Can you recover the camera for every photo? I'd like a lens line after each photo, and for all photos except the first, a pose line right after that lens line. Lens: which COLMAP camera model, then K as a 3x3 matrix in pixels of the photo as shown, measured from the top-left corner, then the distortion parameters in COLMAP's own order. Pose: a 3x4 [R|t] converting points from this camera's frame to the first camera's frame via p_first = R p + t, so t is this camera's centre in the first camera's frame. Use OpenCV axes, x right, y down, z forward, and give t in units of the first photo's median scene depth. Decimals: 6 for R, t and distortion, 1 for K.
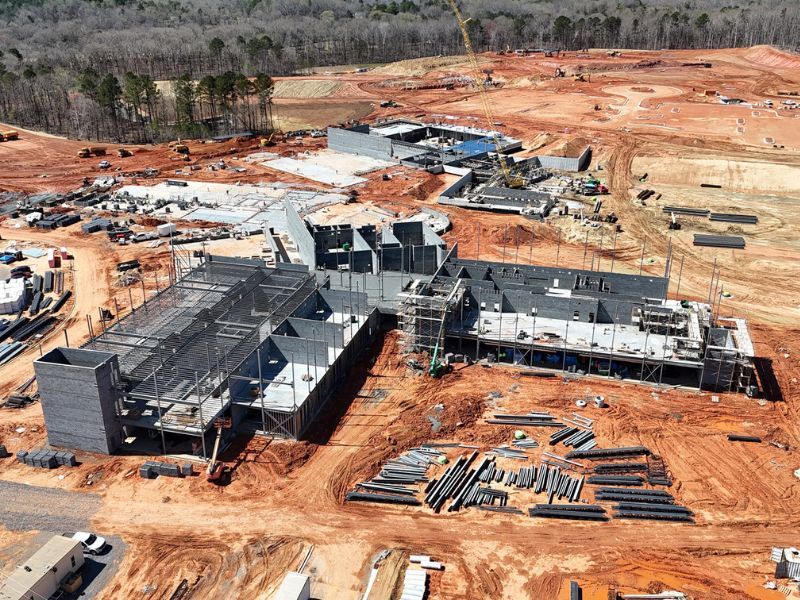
lens RADIAL K [[772.1, 0, 400.0], [0, 772.1, 300.0], [0, 0, 1]] dist [0.044658, 0.011415]
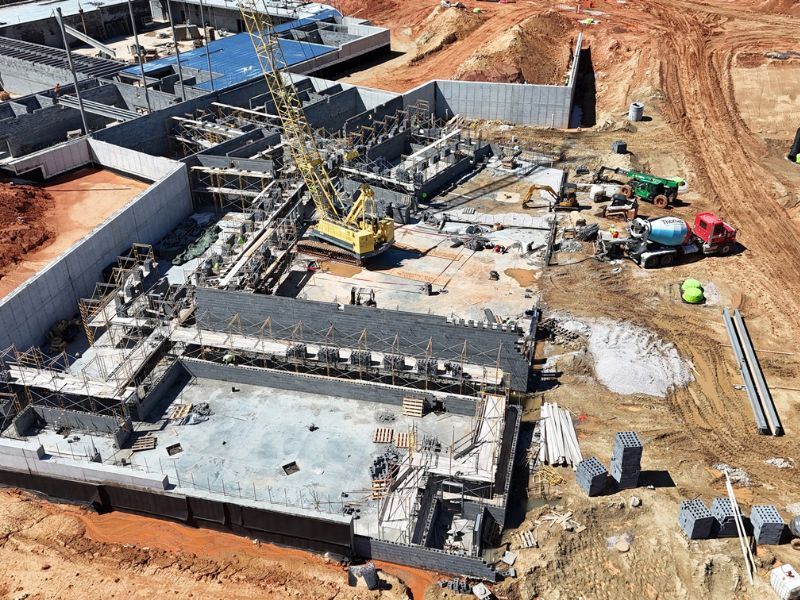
lens RADIAL K [[772.1, 0, 400.0], [0, 772.1, 300.0], [0, 0, 1]] dist [0.044658, 0.011415]
pose [[0.990115, -0.081022, 0.114492, 0.121073], [0.063820, 0.987129, 0.146642, -0.146622], [-0.124900, -0.137885, 0.982541, 0.688546]]
